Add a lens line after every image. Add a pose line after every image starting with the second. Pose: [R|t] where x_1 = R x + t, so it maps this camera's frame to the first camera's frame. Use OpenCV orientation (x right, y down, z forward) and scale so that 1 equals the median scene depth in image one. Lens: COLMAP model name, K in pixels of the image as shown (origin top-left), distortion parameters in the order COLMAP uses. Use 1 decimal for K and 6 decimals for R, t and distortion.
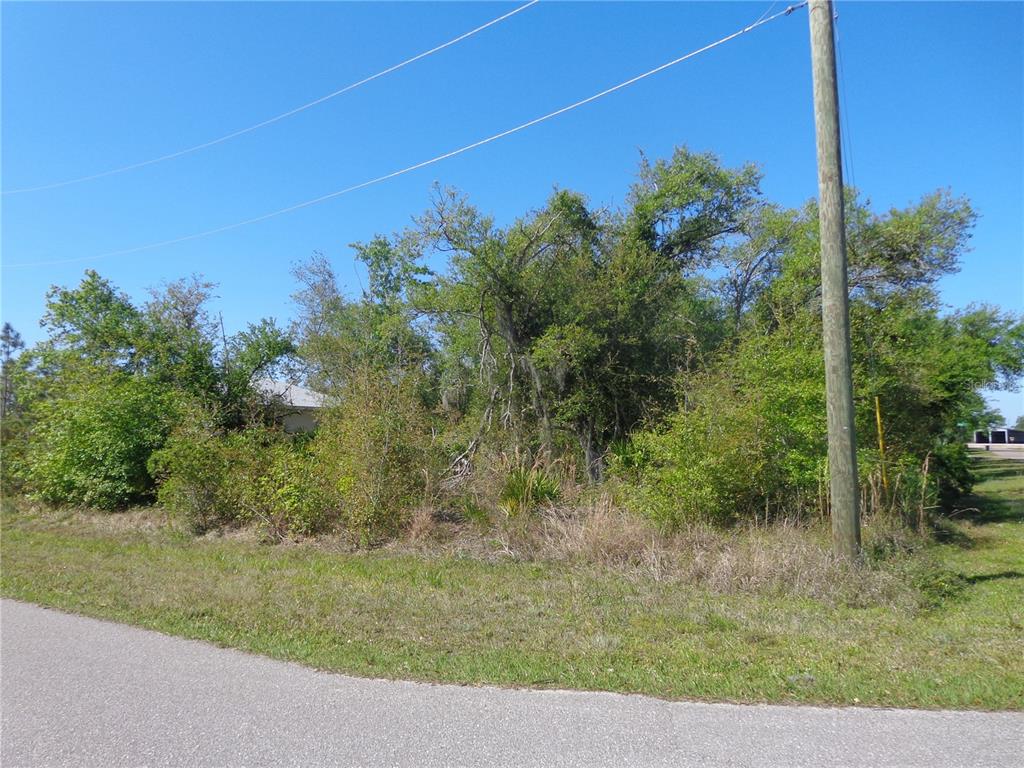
lens RADIAL K [[704.5, 0, 499.3], [0, 704.5, 375.7], [0, 0, 1]] dist [-0.025305, 0.013876]
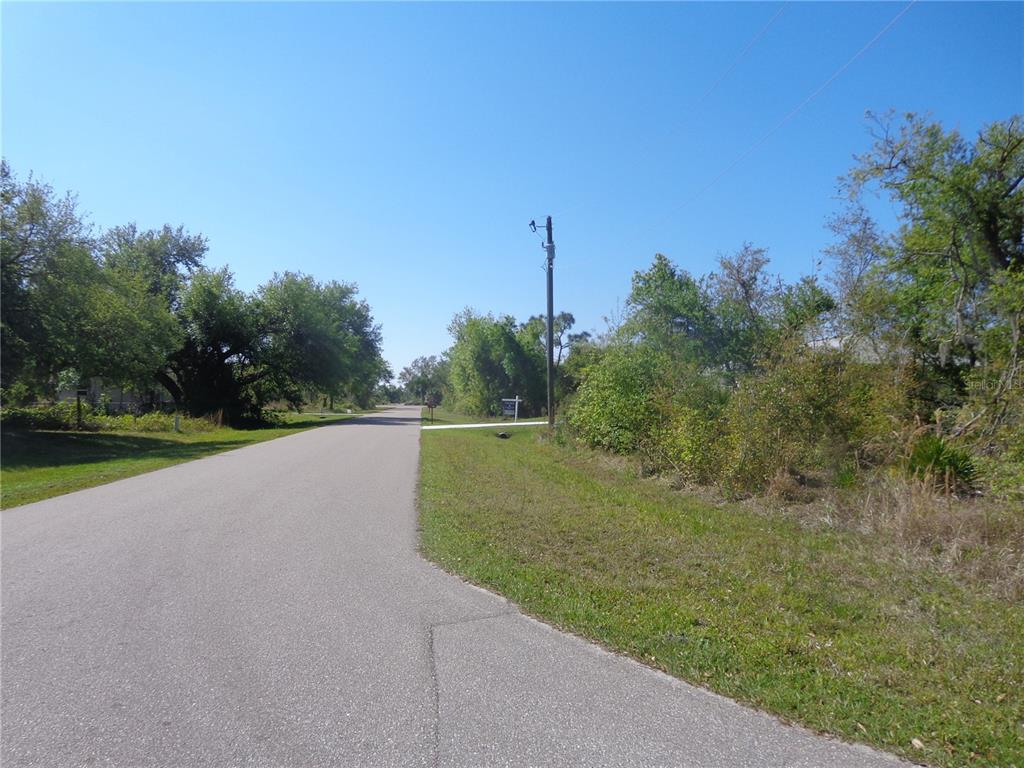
lens RADIAL K [[704.5, 0, 503.2], [0, 704.5, 383.5], [0, 0, 1]] dist [-0.025305, 0.013876]
pose [[0.624053, -0.001040, -0.781381, 0.180997], [0.053203, 0.997735, 0.041163, 0.005036], [0.779568, -0.067260, 0.622695, 0.039133]]
